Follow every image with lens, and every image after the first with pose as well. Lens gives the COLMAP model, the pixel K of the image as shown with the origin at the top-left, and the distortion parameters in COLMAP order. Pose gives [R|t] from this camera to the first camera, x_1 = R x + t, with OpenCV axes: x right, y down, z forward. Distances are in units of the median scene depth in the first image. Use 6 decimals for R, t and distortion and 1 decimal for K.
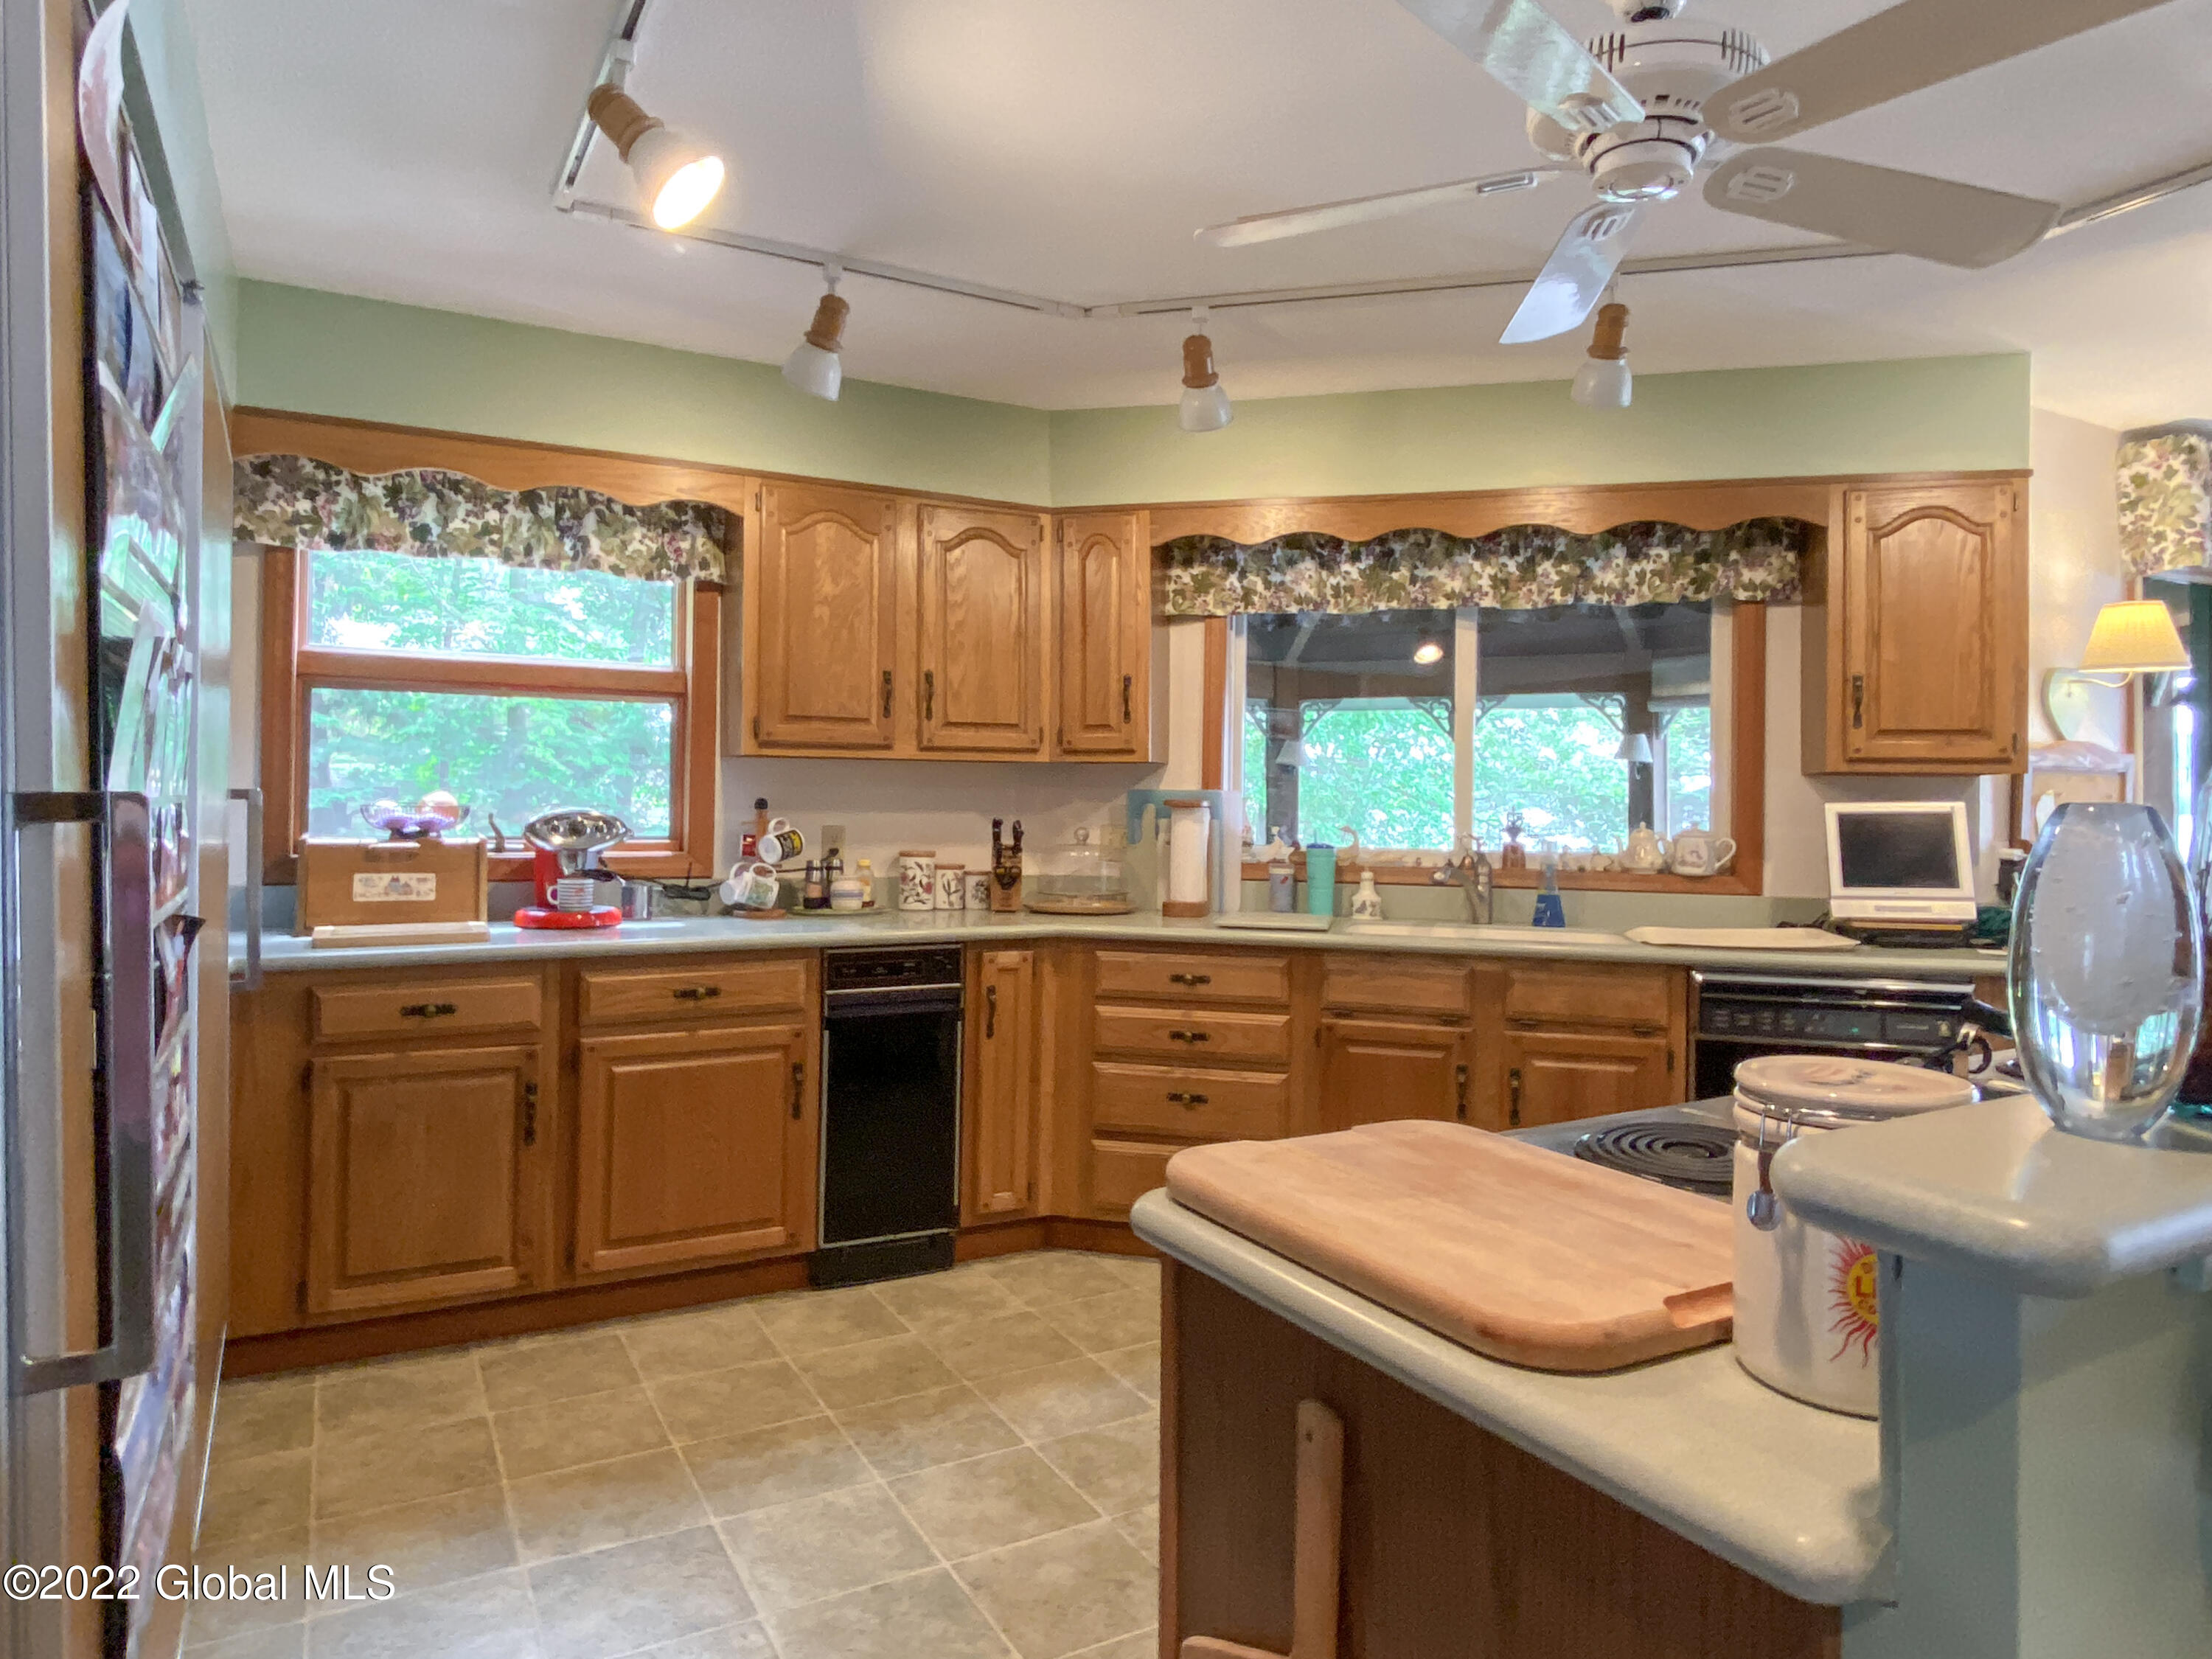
lens RADIAL K [[1341.1, 0, 1097.5], [0, 1341.1, 790.7], [0, 0, 1]] dist [0.058591, -0.074794]
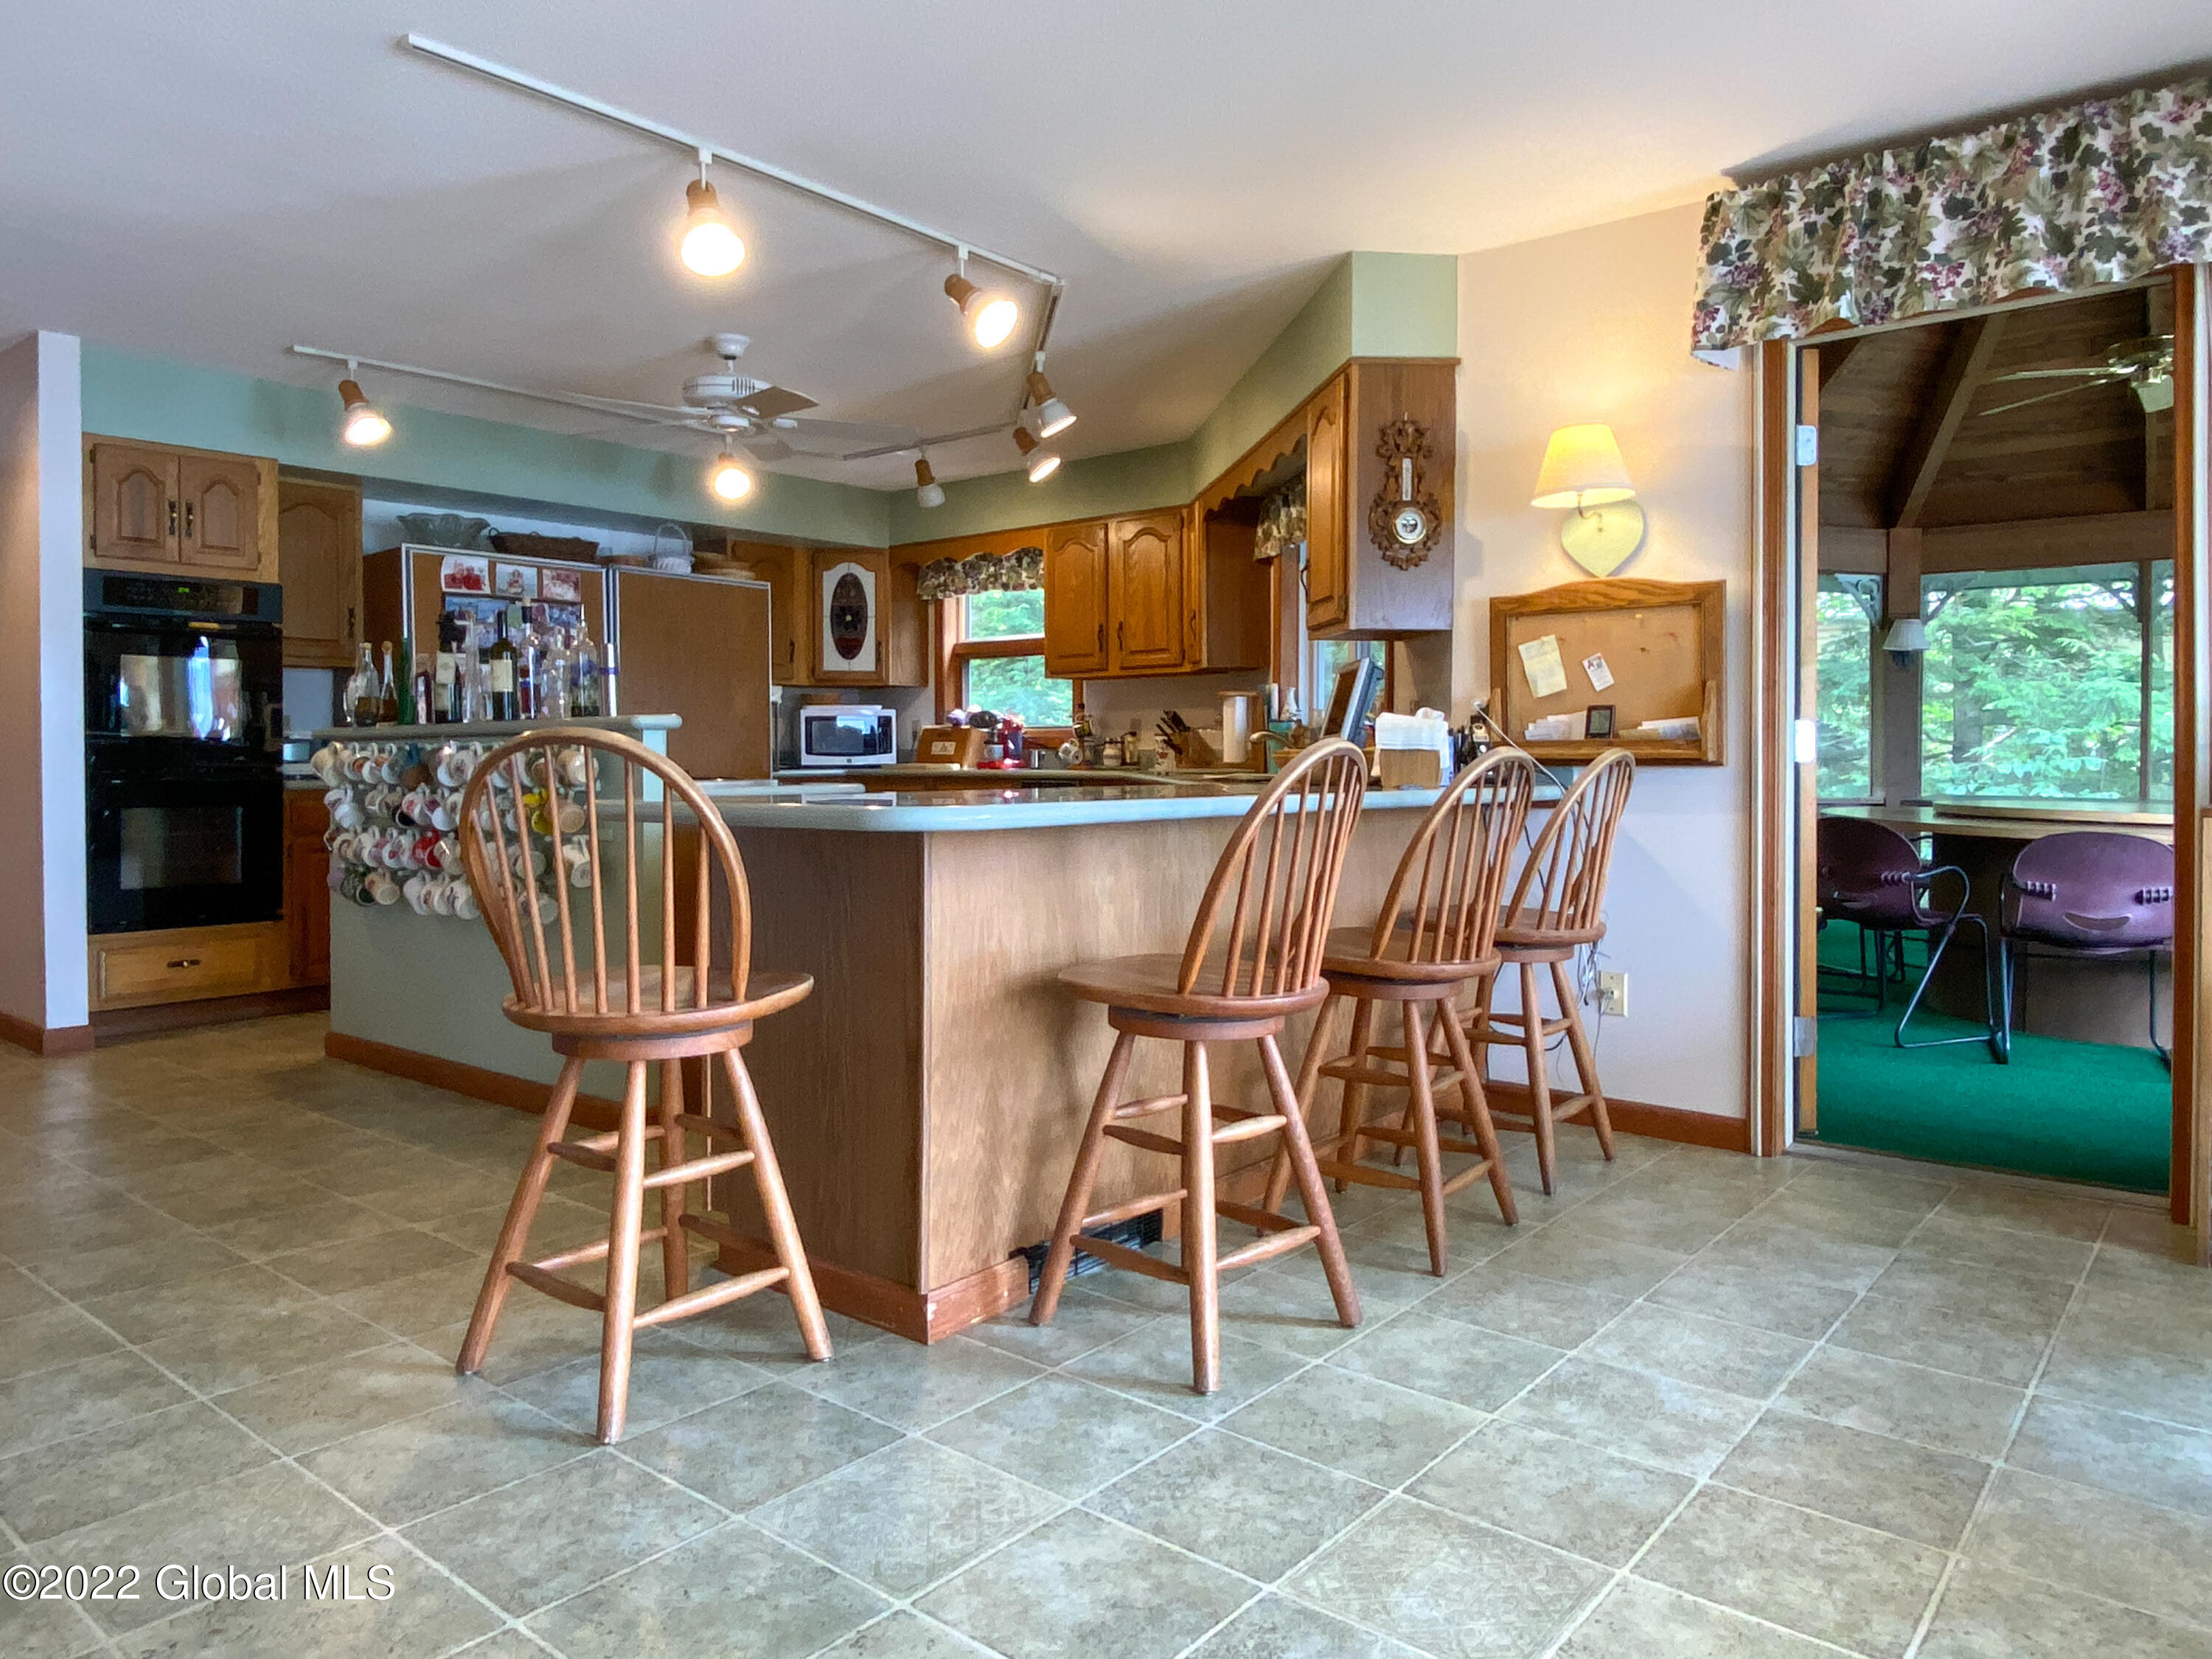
lens RADIAL K [[1508.4, 0, 1118.5], [0, 1508.4, 773.0], [0, 0, 1]] dist [0.079827, -0.135300]
pose [[0.360211, -0.000779, -0.932870, 1.696663], [0.014009, 0.999891, 0.004574, 0.094227], [0.932766, -0.014717, 0.360183, 0.340185]]
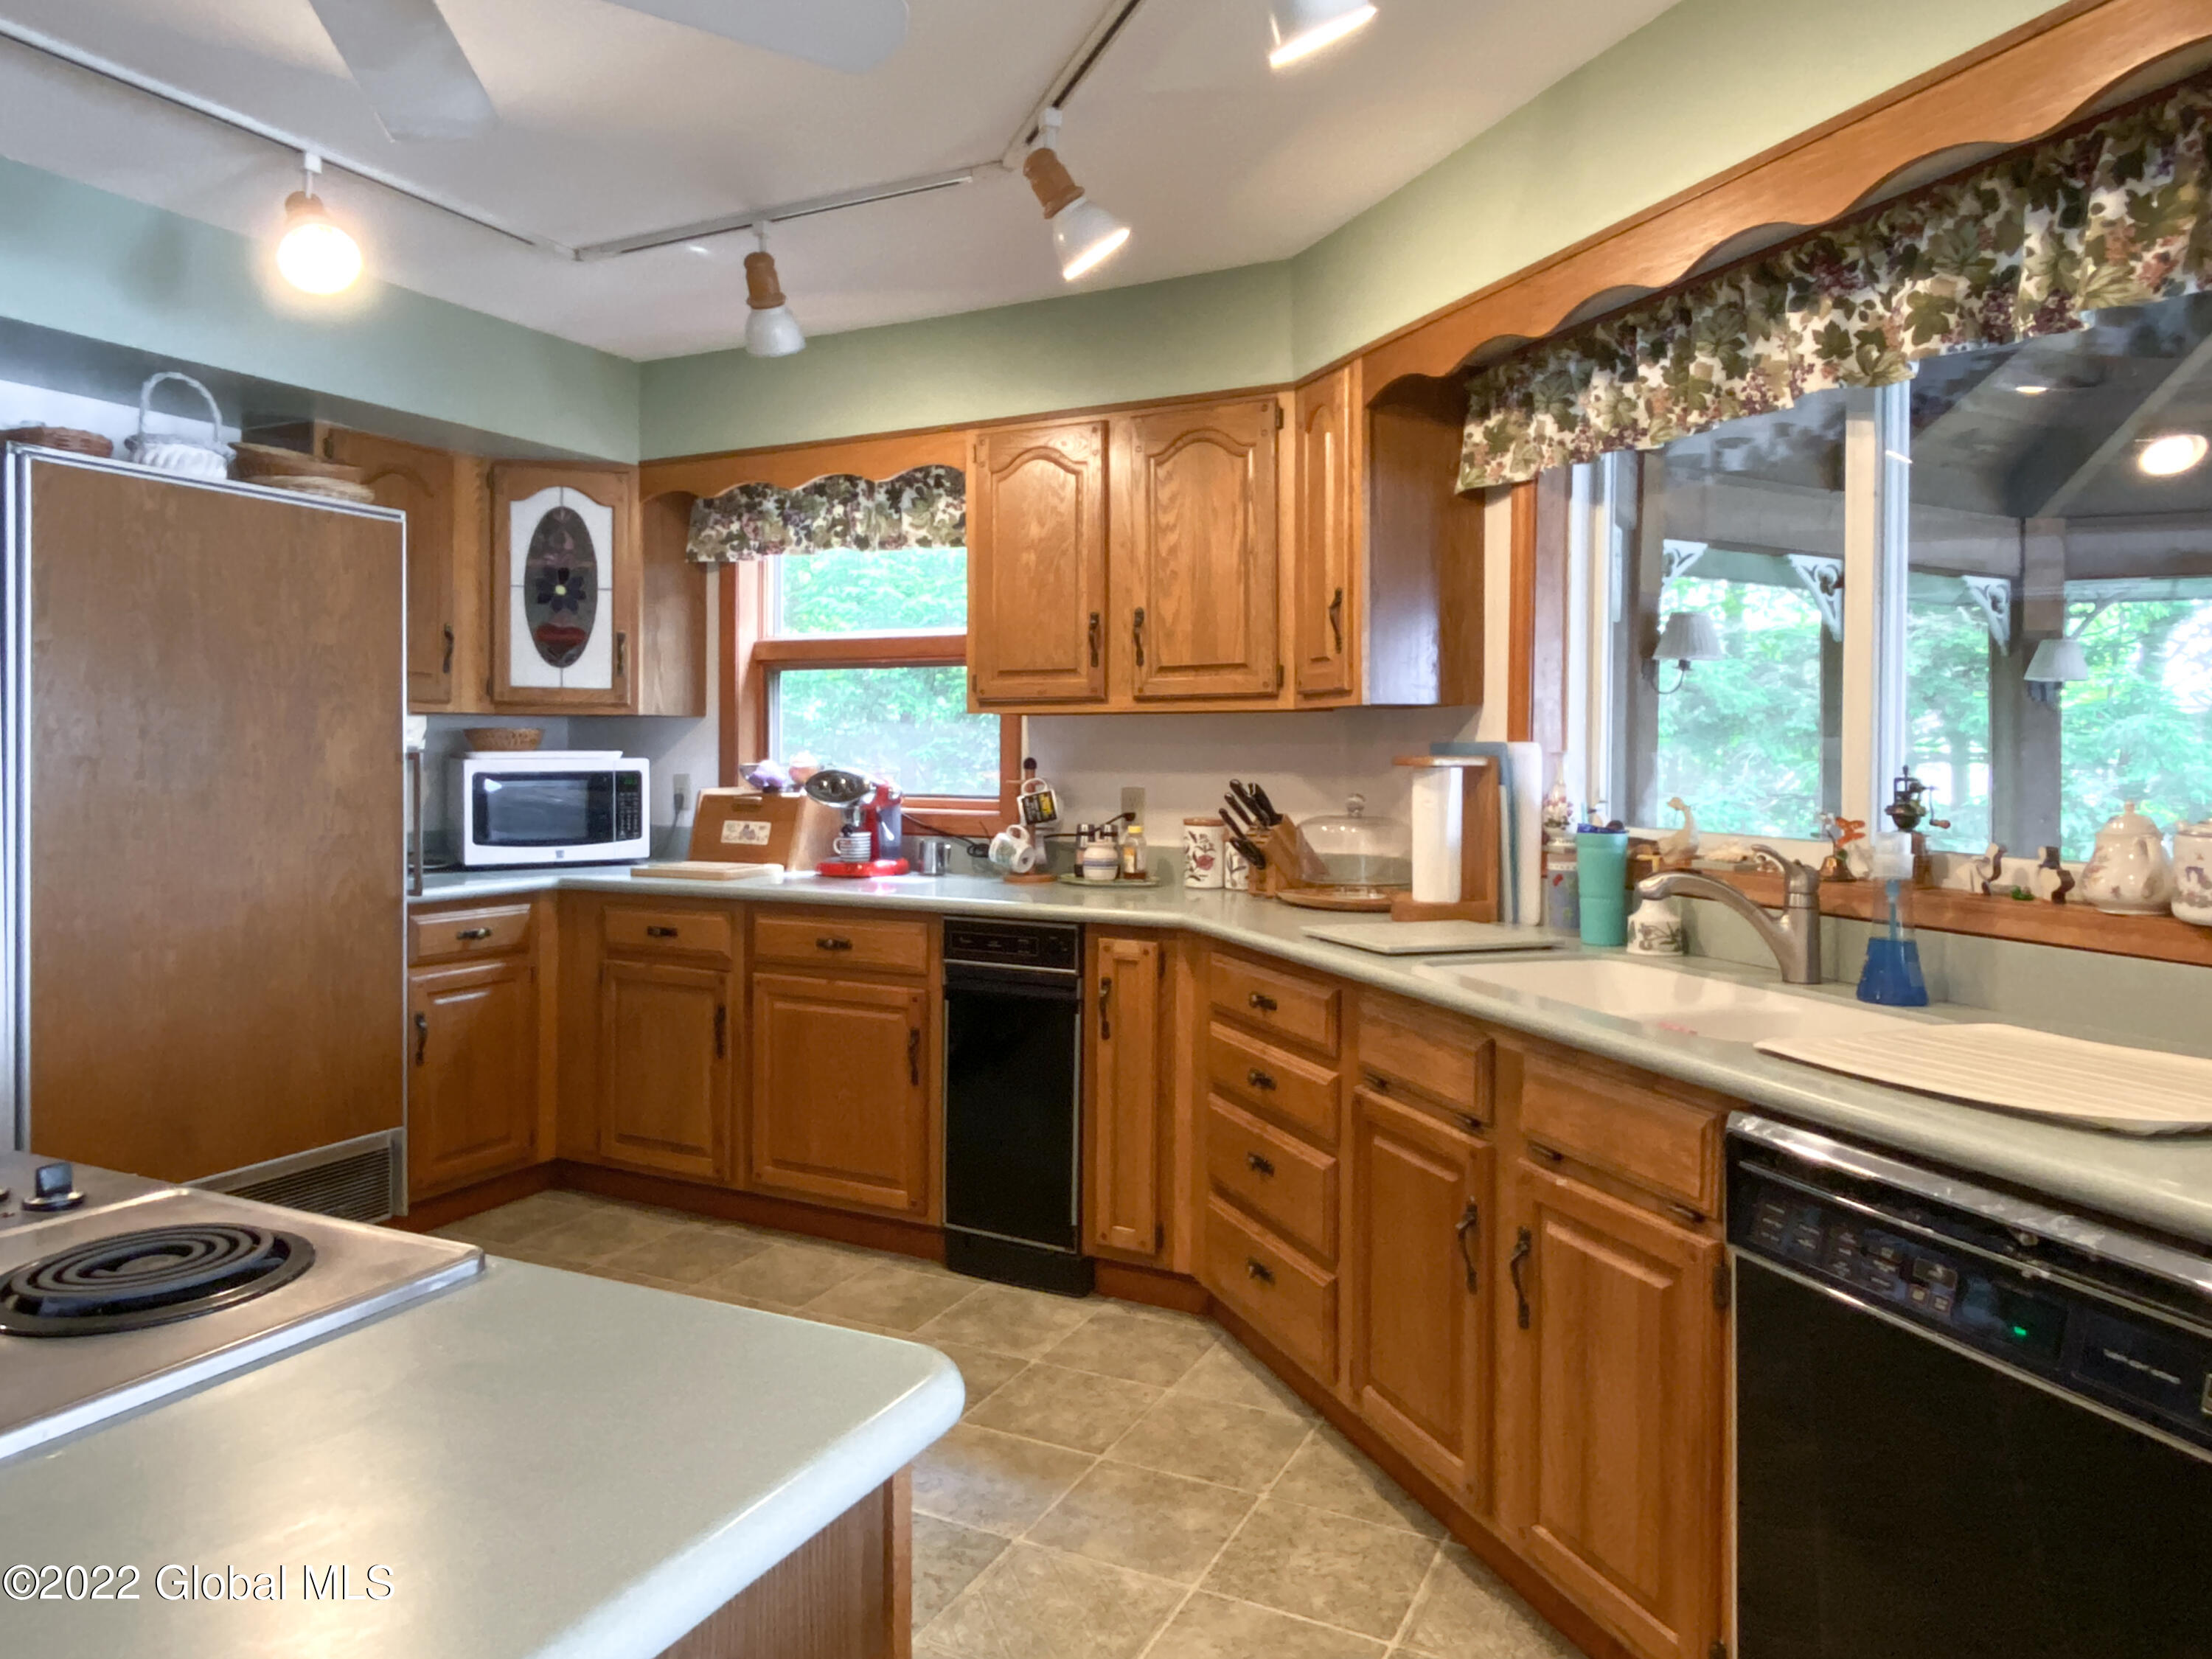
lens RADIAL K [[1468.2, 0, 1098.7], [0, 1468.2, 770.6], [0, 0, 1]] dist [0.085568, -0.124885]
pose [[0.556372, 0.001648, -0.830931, 0.678724], [0.008212, 0.999938, 0.007481, 0.007457], [0.830893, -0.010986, 0.556325, 0.475529]]
